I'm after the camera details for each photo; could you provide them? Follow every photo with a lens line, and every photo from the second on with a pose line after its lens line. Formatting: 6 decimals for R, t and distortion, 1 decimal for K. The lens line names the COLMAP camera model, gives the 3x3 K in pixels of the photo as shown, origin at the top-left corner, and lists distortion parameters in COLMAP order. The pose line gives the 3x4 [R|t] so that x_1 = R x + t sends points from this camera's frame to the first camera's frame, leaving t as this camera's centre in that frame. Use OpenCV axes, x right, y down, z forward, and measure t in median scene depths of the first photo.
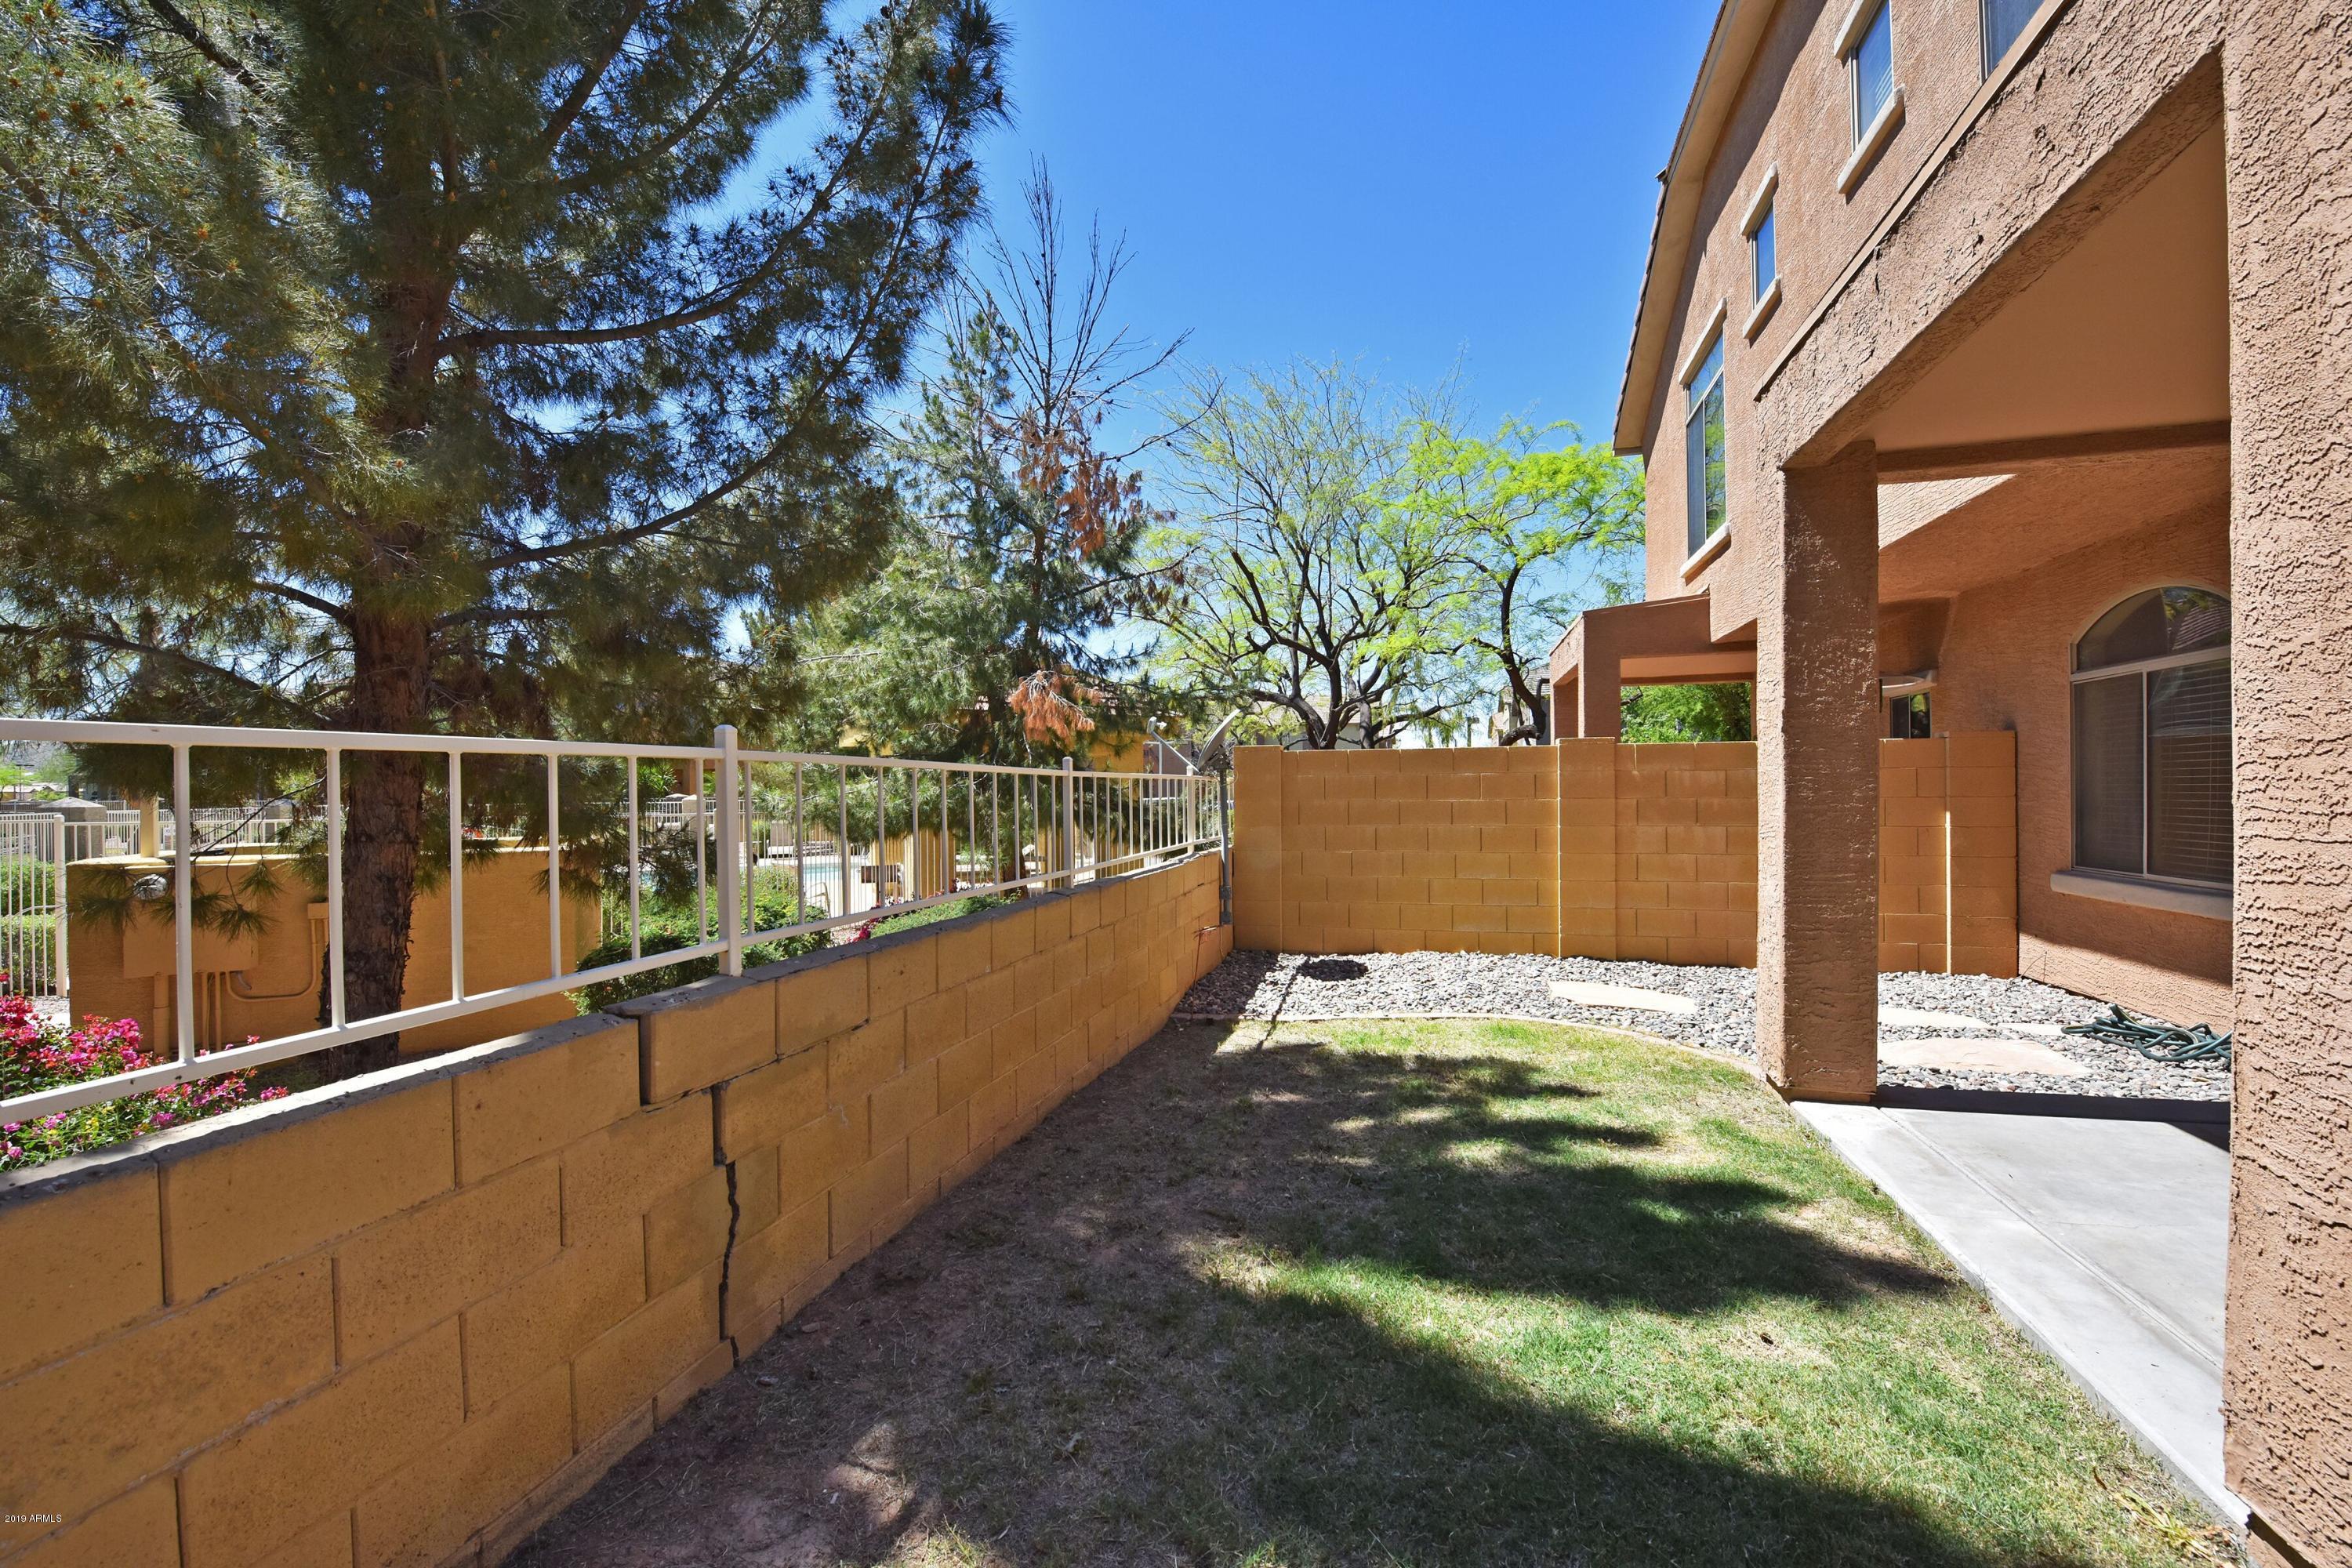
lens RADIAL K [[948.1, 0, 1189.1], [0, 948.1, 792.6], [0, 0, 1]] dist [-0.018943, -0.000058]
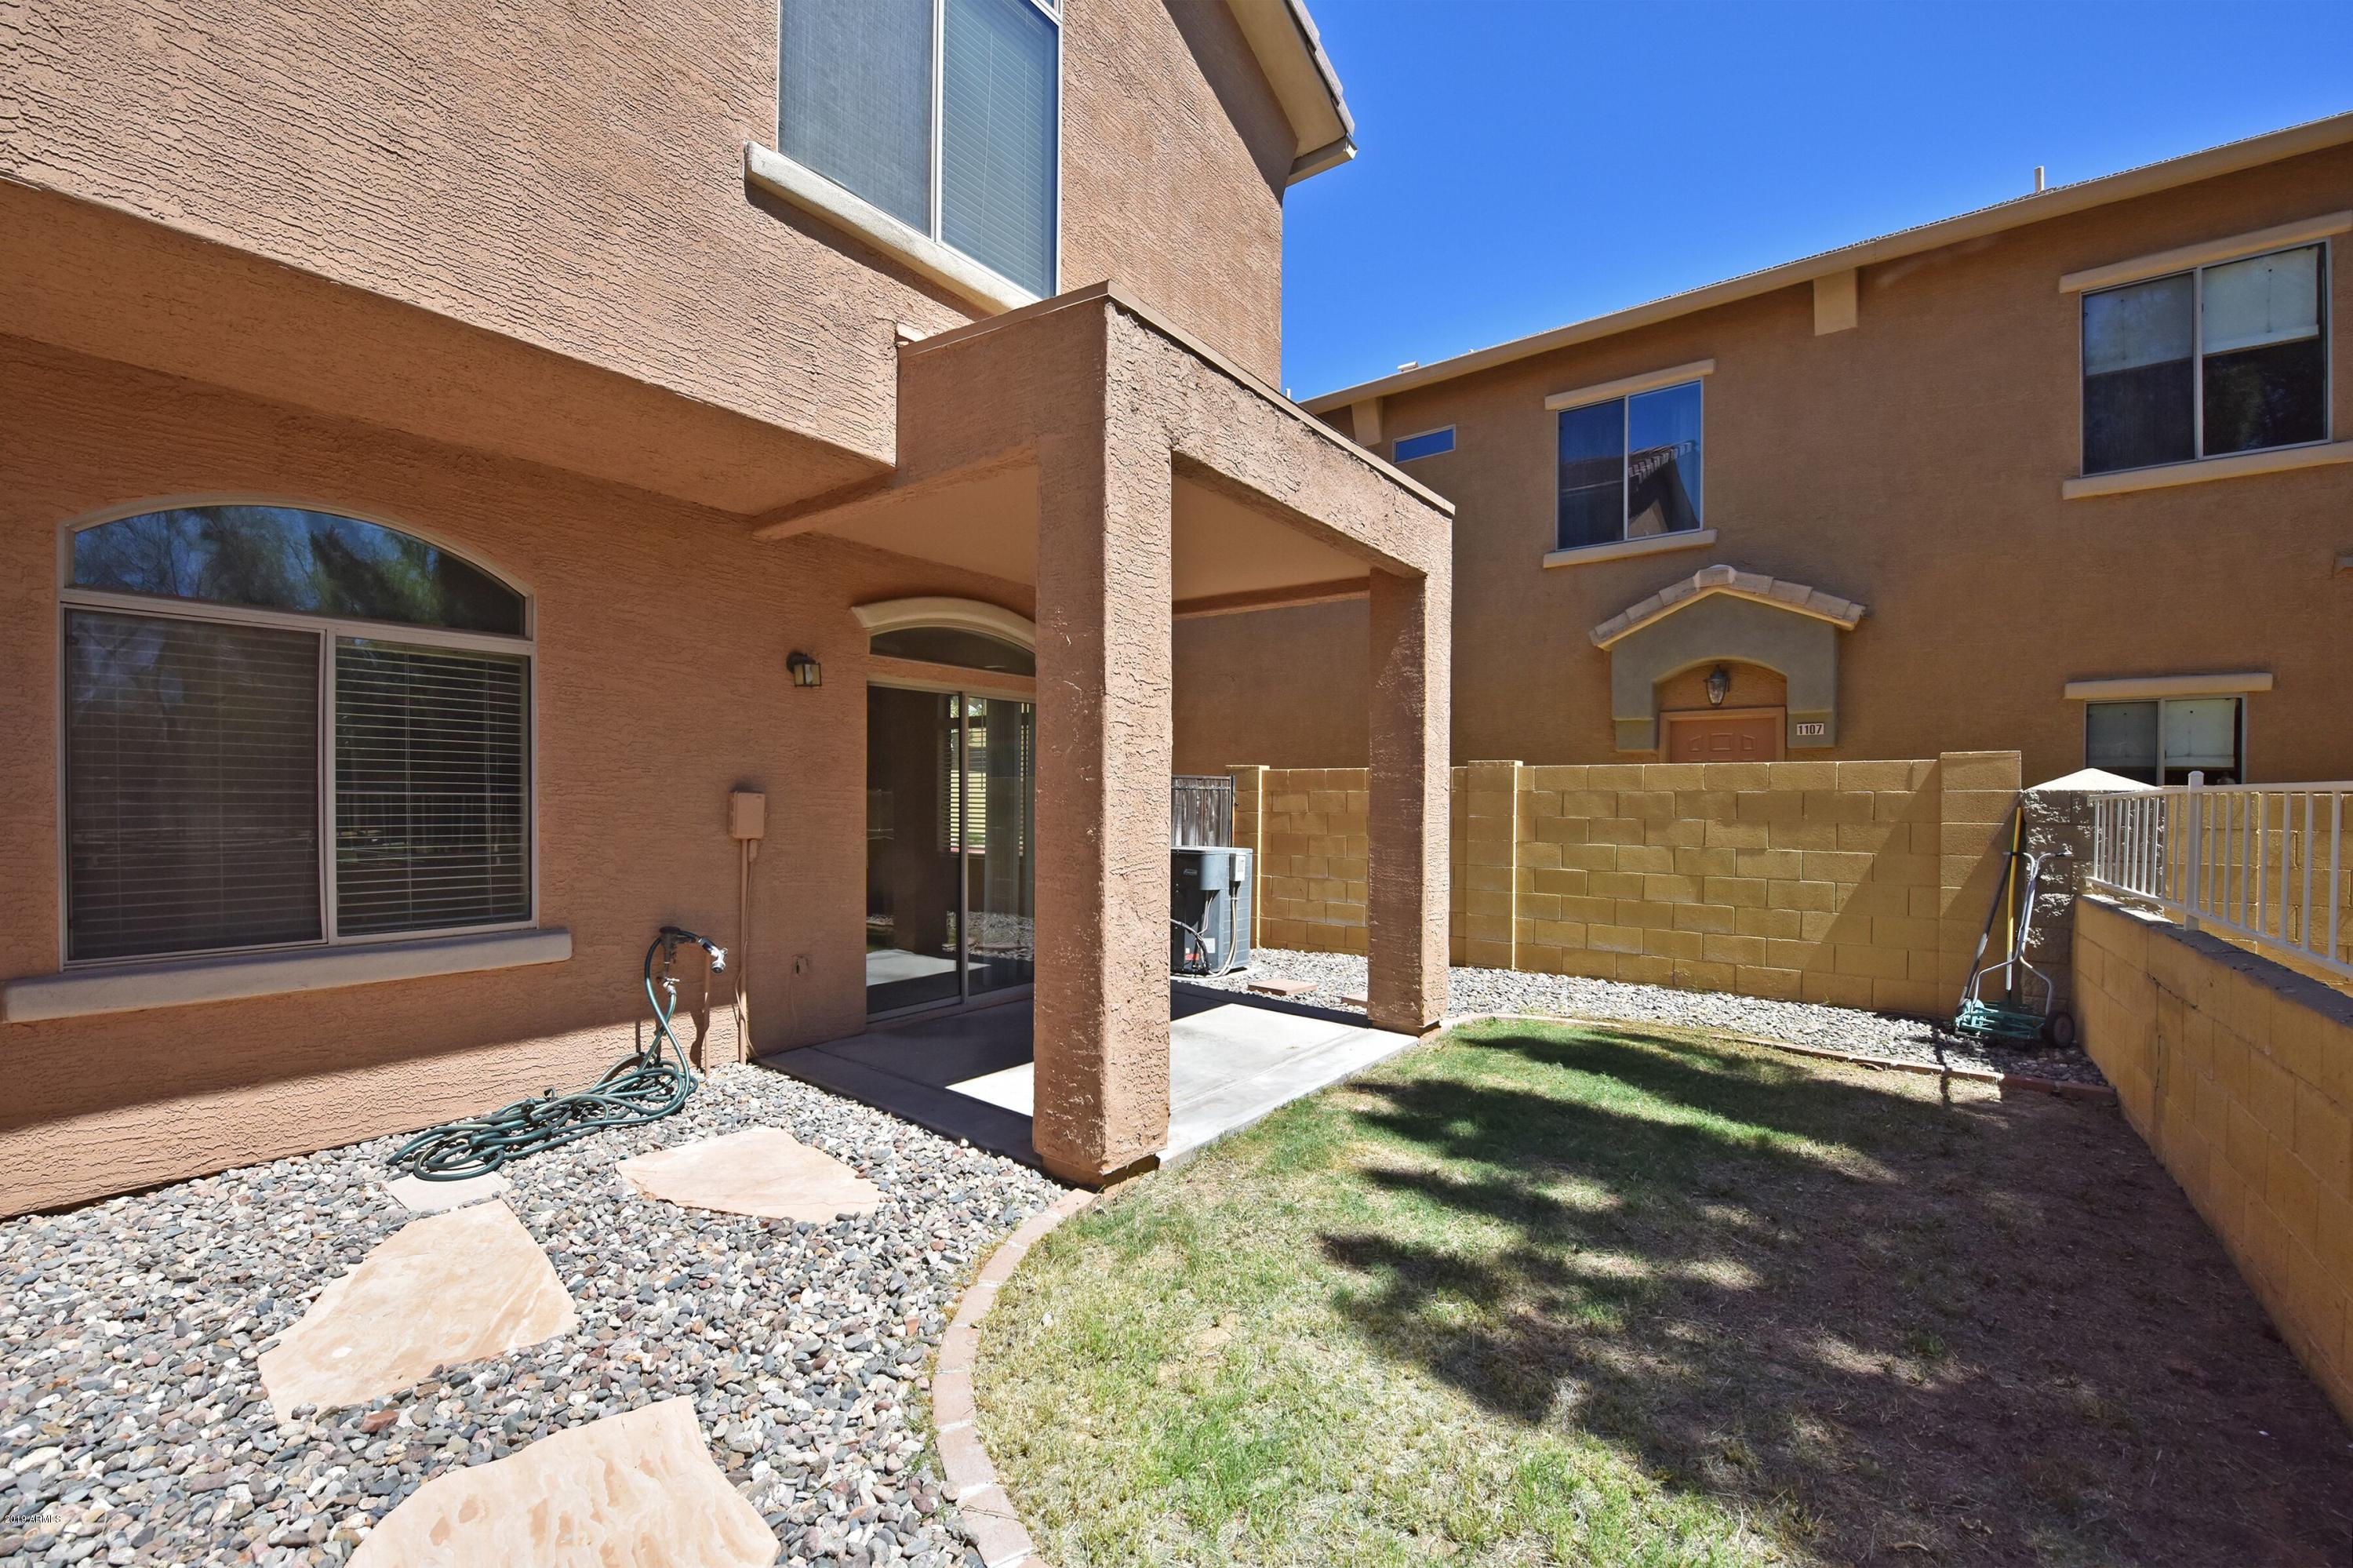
lens RADIAL K [[948.7, 0, 1170.0], [0, 948.7, 820.4], [0, 0, 1]] dist [-0.021969, -0.000208]
pose [[-0.922525, -0.007312, 0.385869, 0.309998], [0.000938, 0.999775, 0.021189, -0.013583], [-0.385937, 0.019909, -0.922310, 1.949391]]
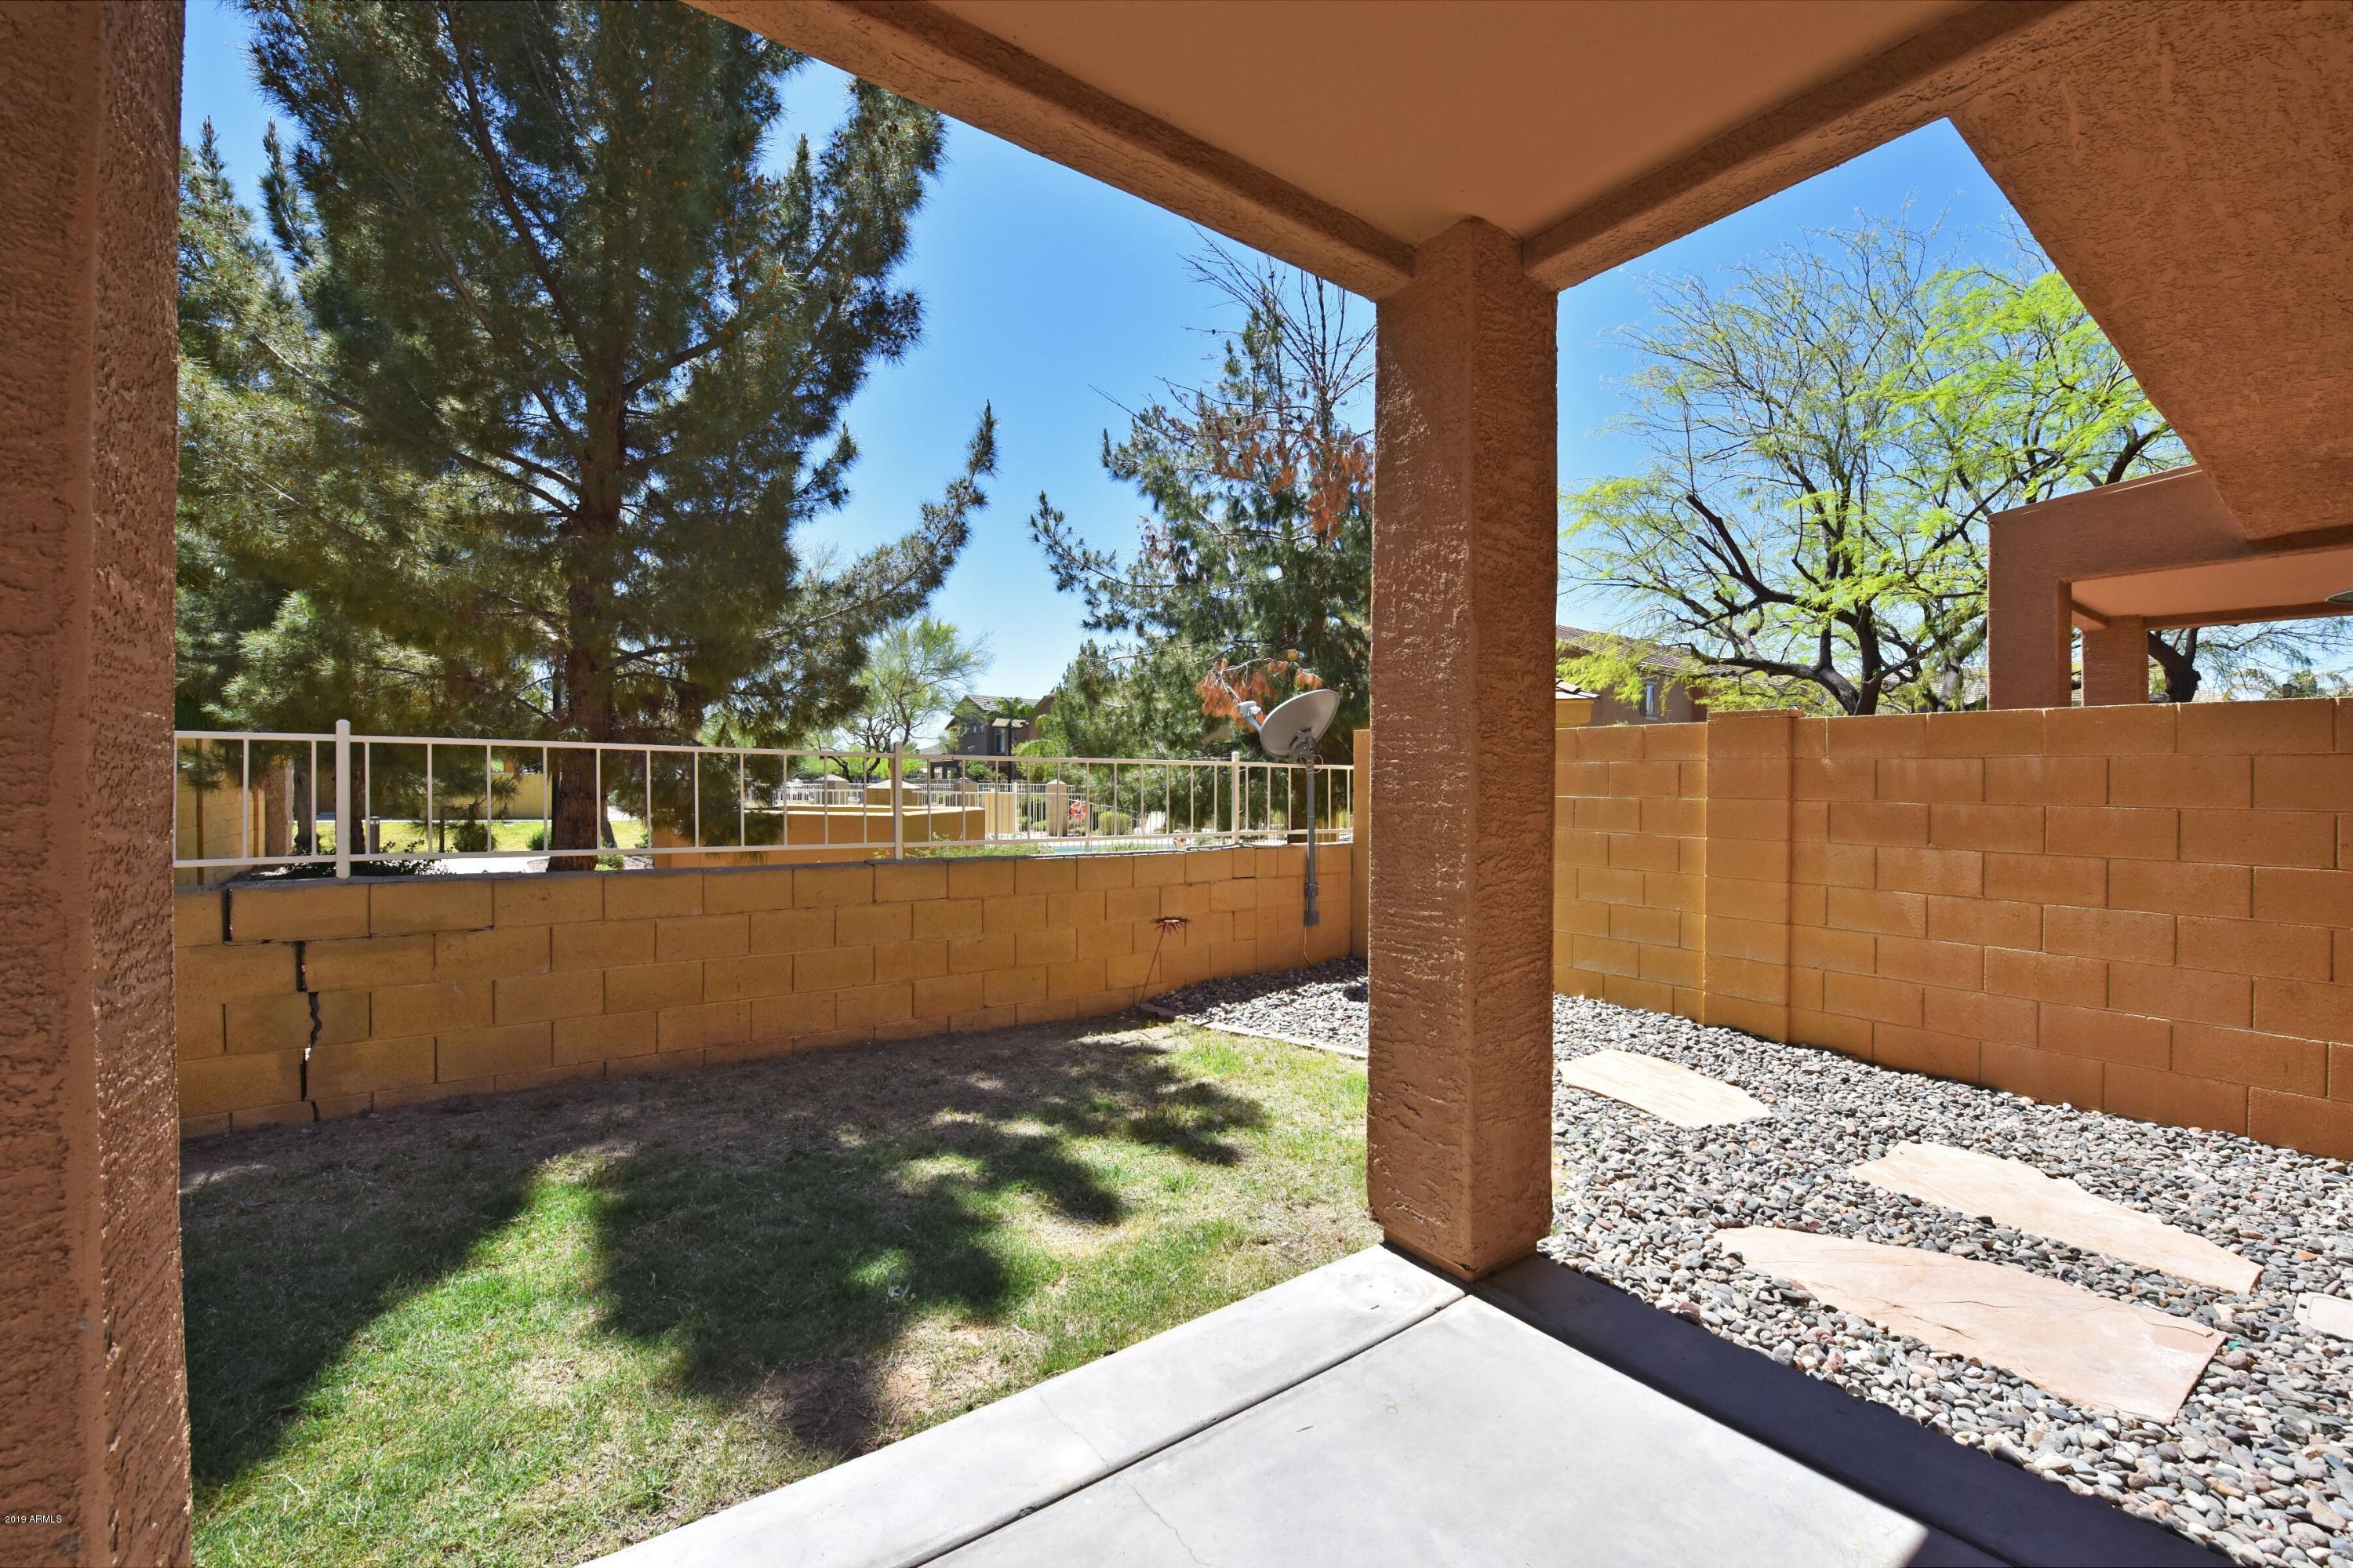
lens RADIAL K [[948.6, 0, 1189.6], [0, 948.6, 792.6], [0, 0, 1]] dist [-0.018943, -0.000058]
pose [[0.783698, 0.022368, -0.620739, 1.020844], [-0.019033, 0.999747, 0.011996, 0.001049], [0.620850, 0.002413, 0.783926, 0.413288]]
